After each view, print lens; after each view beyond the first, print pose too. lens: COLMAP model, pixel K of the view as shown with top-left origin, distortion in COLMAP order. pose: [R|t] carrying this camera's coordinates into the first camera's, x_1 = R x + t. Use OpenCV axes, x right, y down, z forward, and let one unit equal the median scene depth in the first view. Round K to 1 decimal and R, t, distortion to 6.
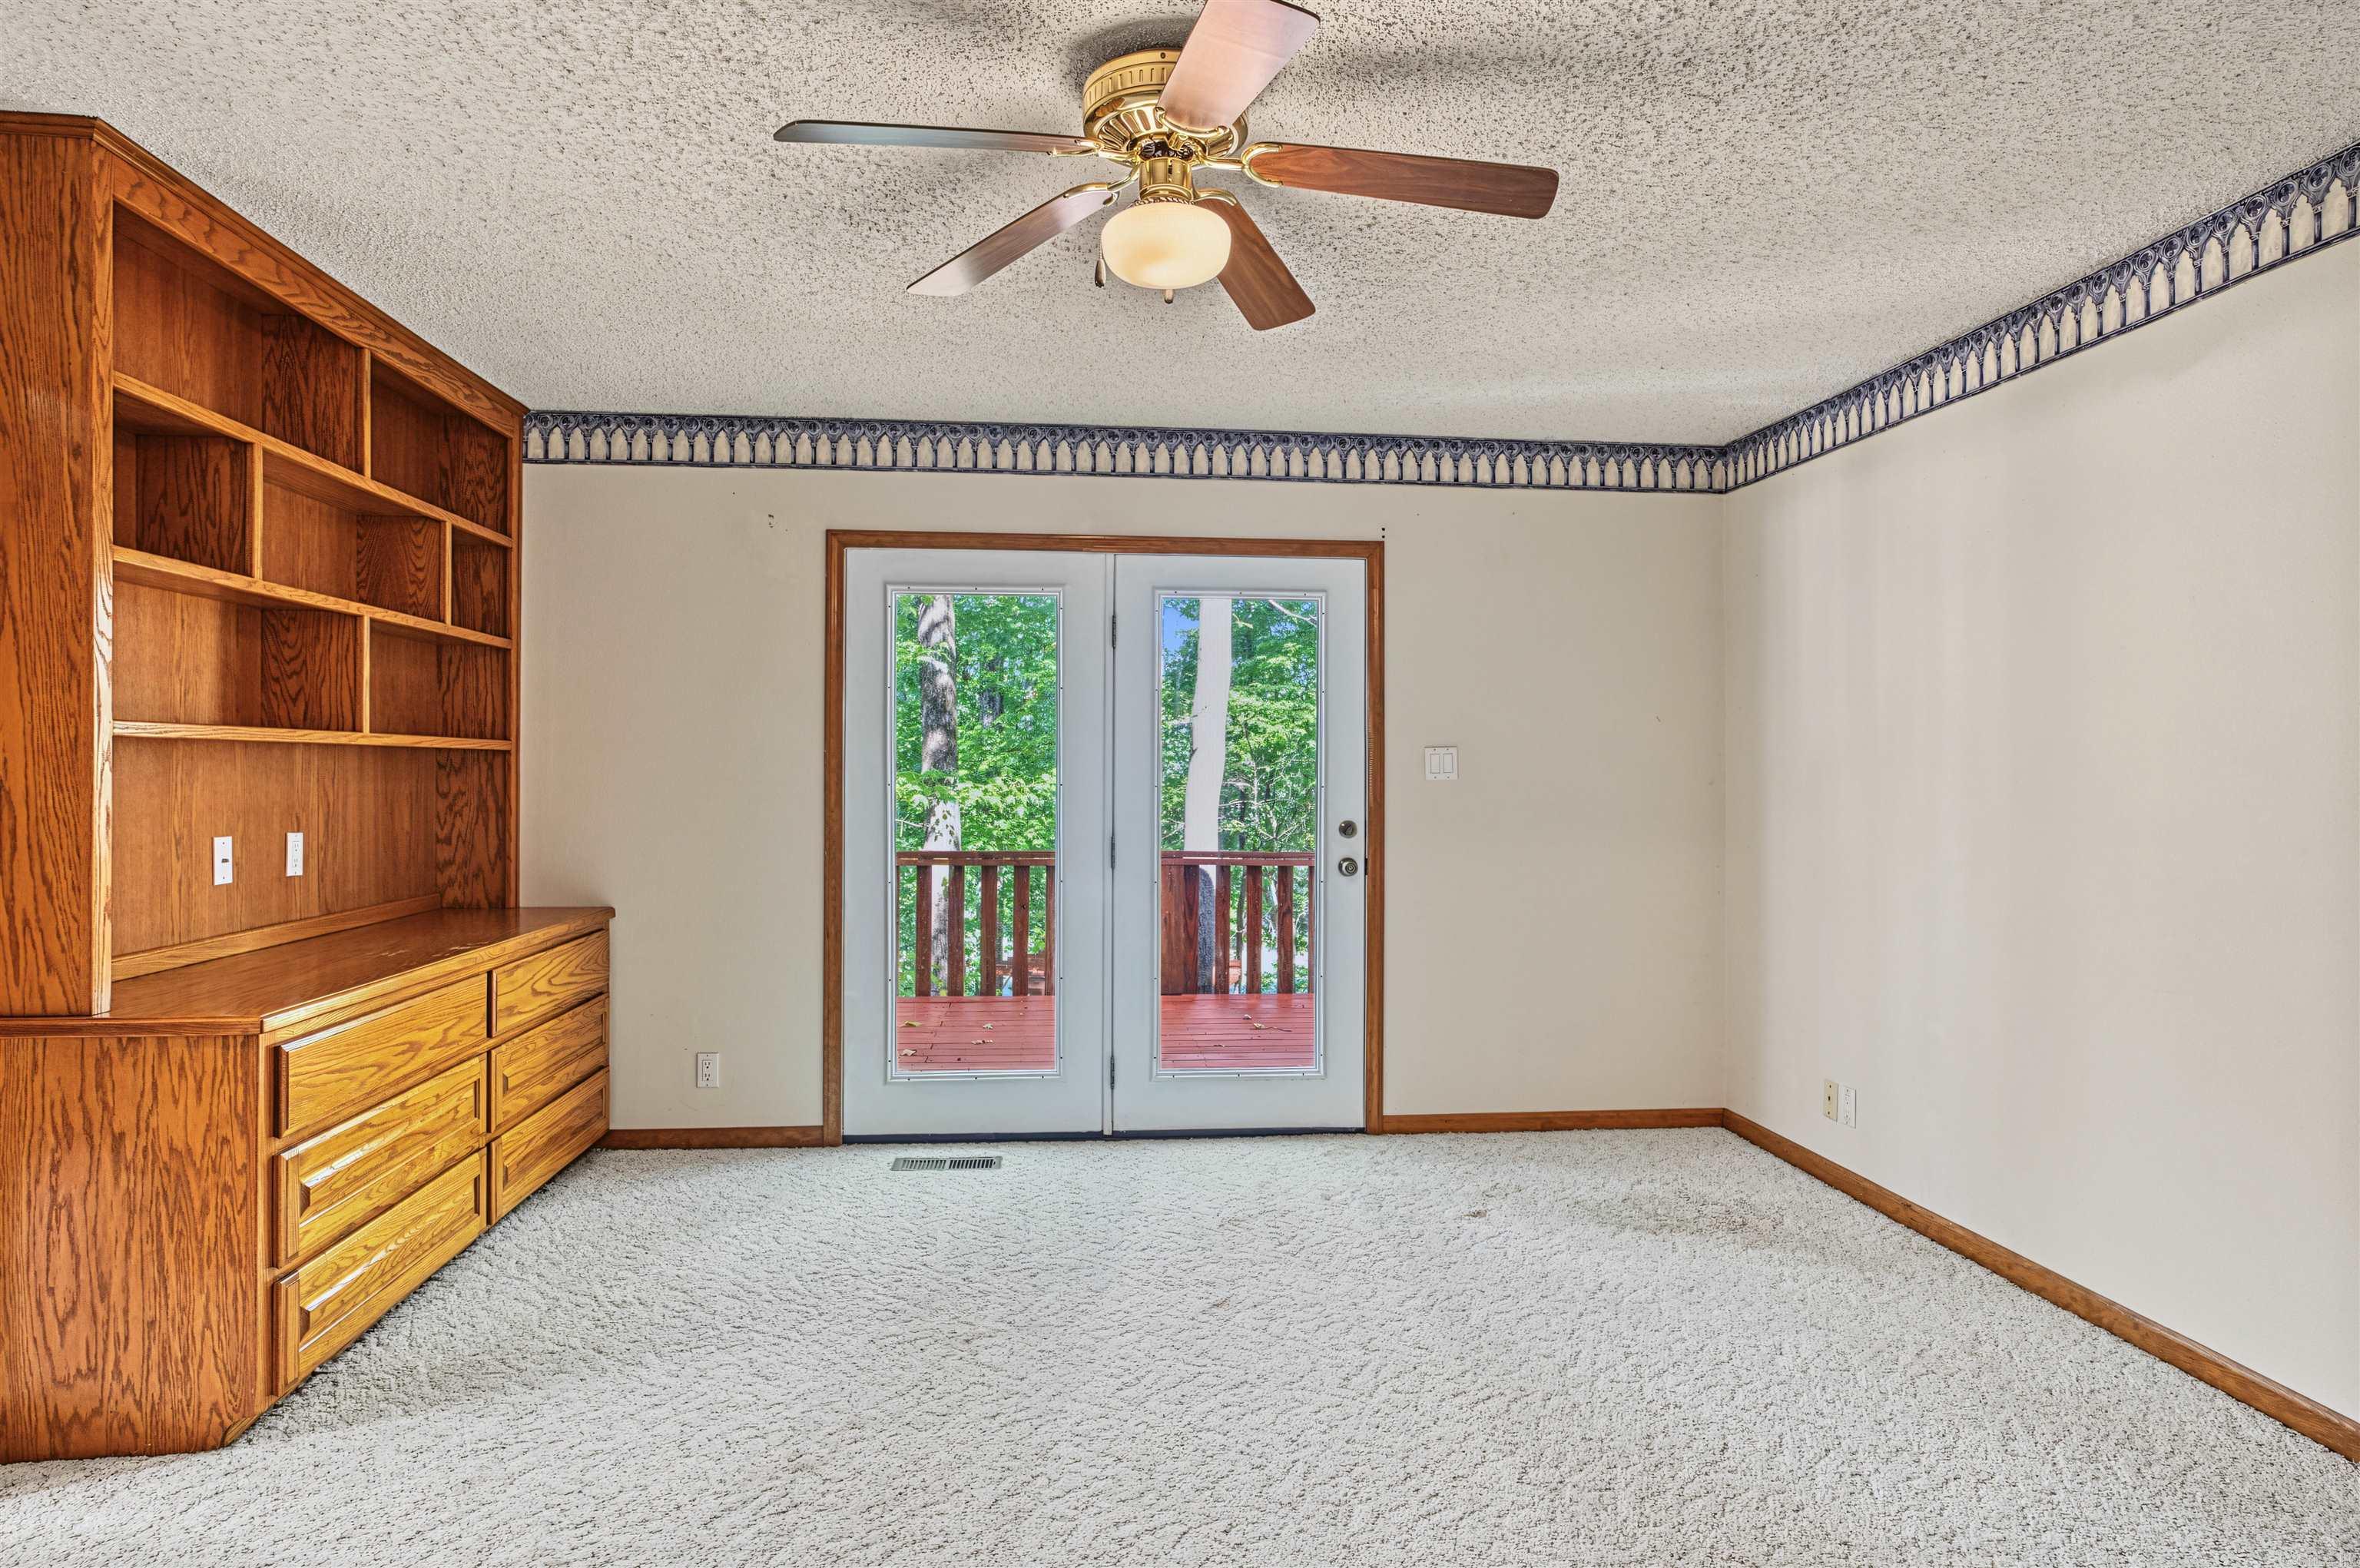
lens RADIAL K [[1360.5, 0, 1188.8], [0, 1360.5, 783.9], [0, 0, 1]] dist [-0.035846, 0.028394]
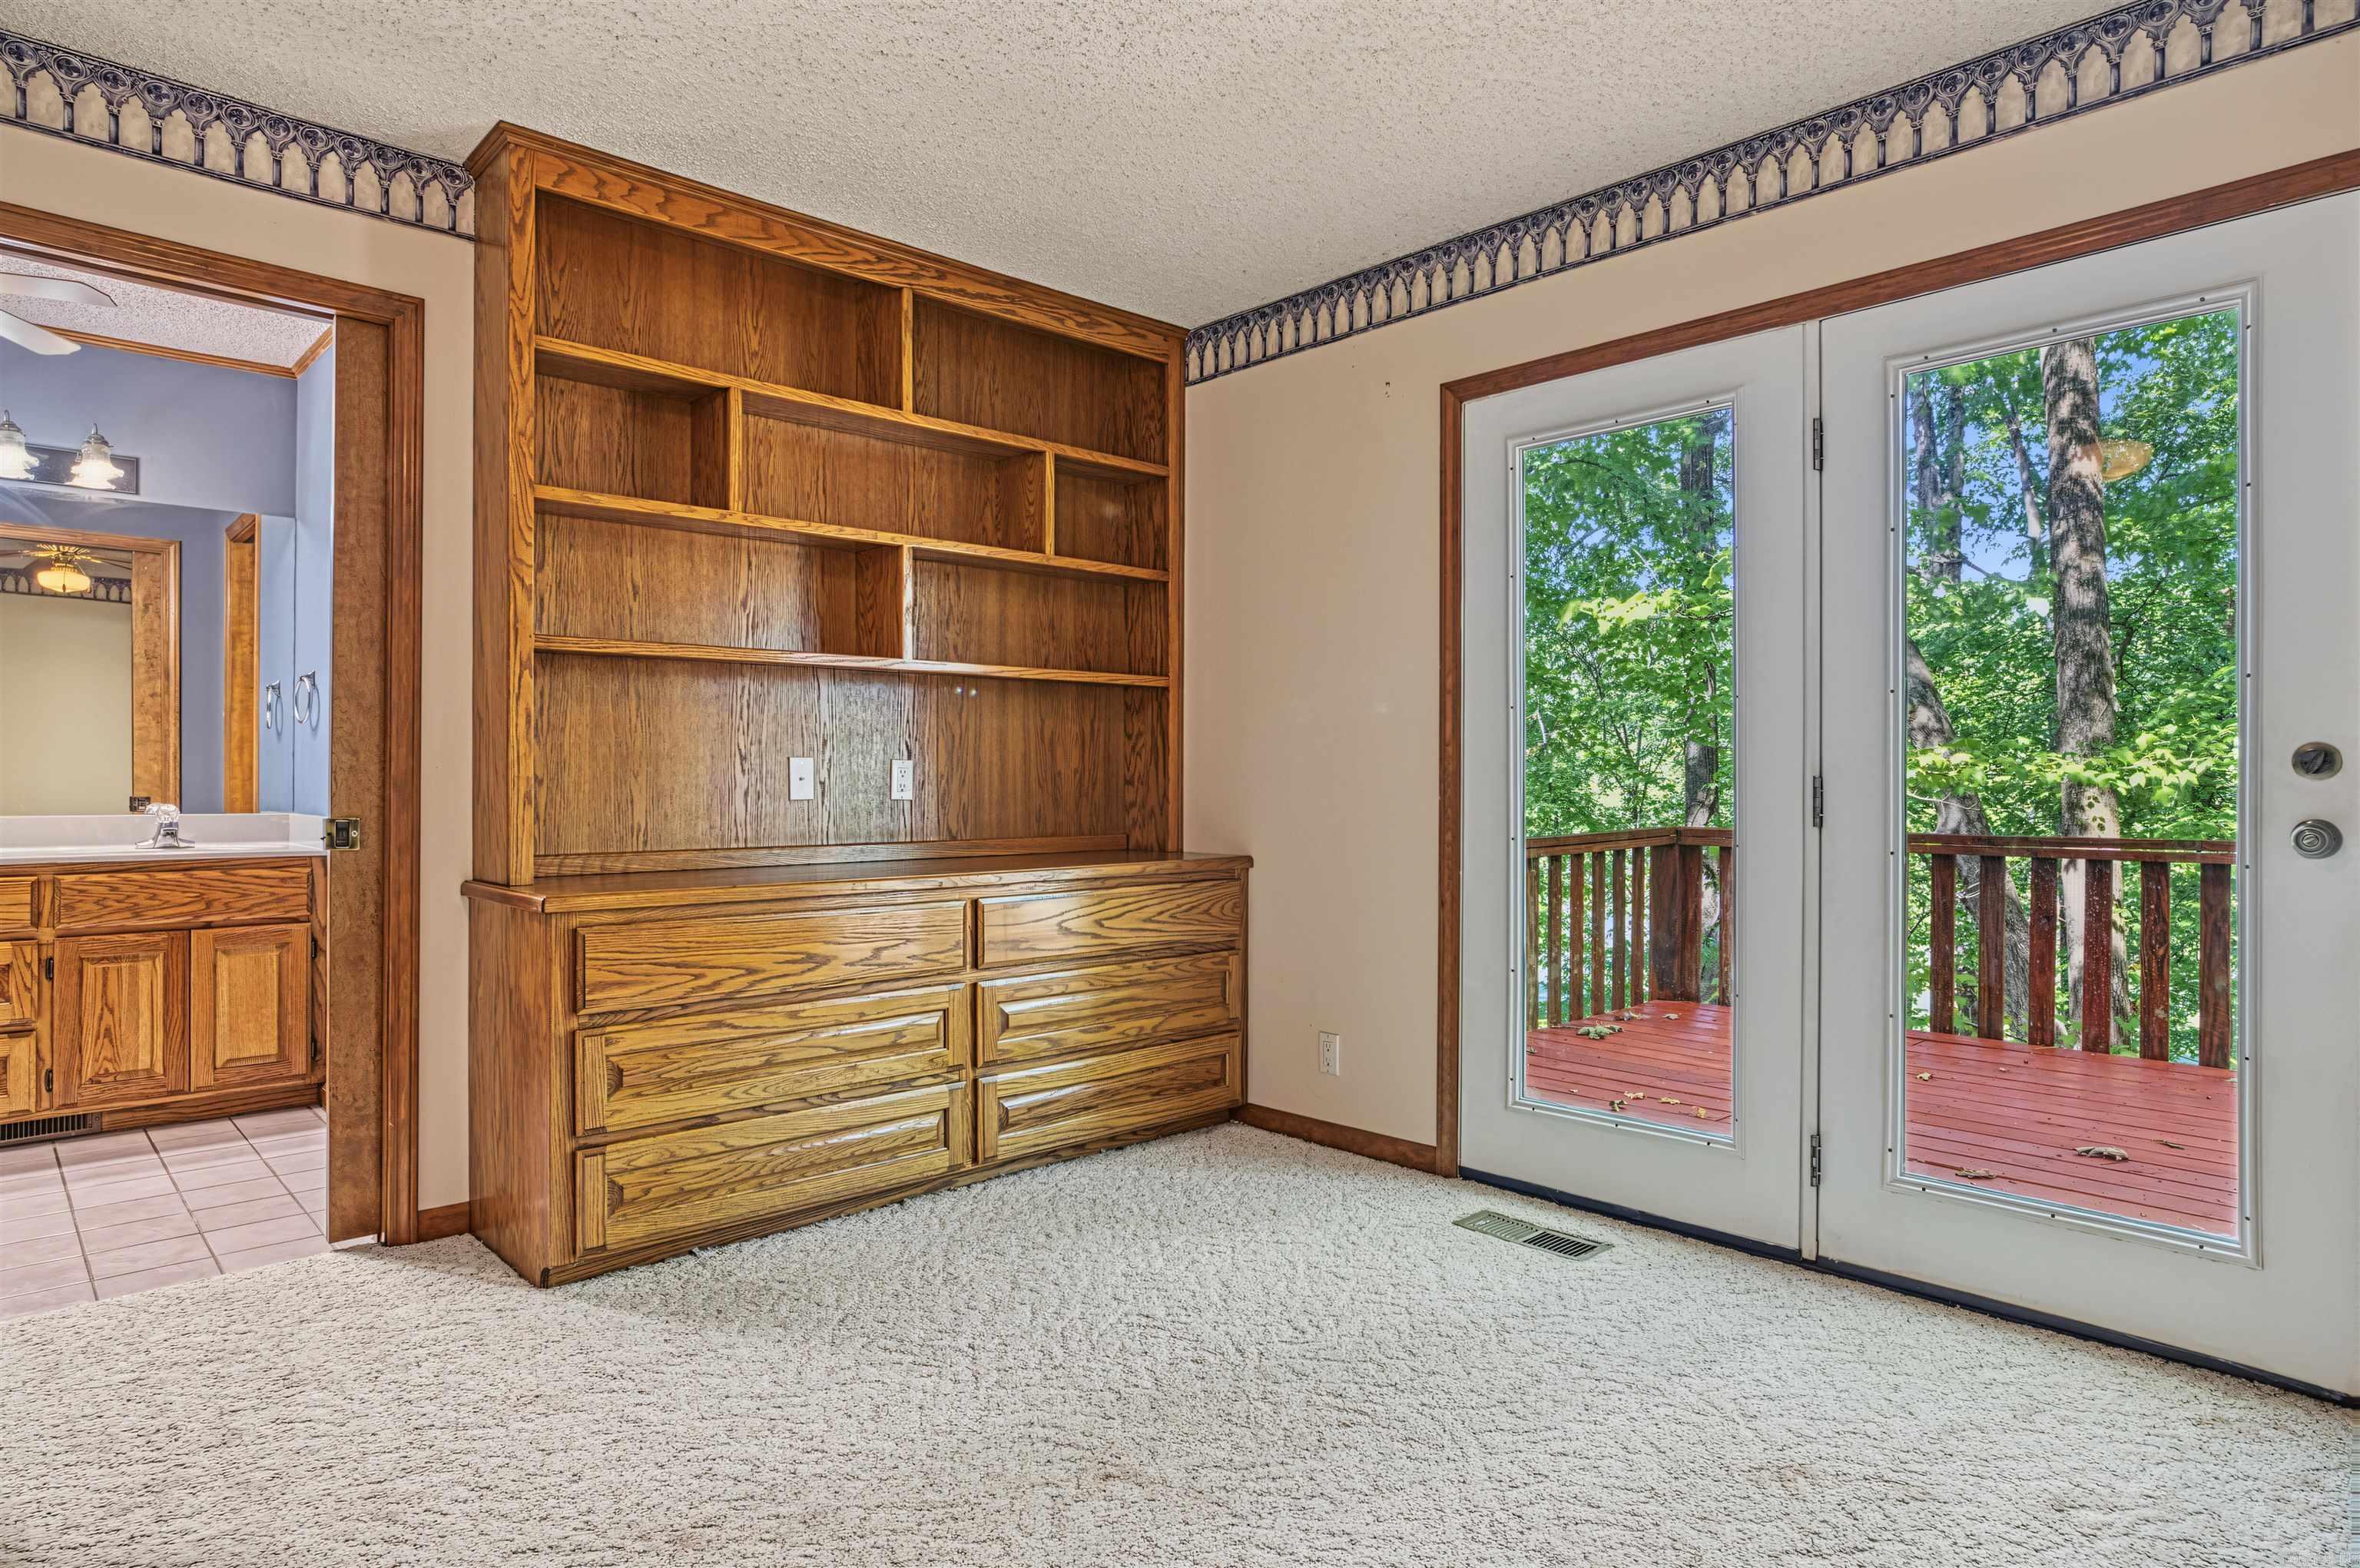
lens RADIAL K [[1346.3, 0, 1180.0], [0, 1346.3, 784.0], [0, 0, 1]] dist [-0.048344, 0.041552]
pose [[0.610941, -0.000789, -0.791676, 0.280357], [-0.004413, 0.999981, -0.004402, 0.052170], [0.791664, 0.006183, 0.610925, 0.457063]]
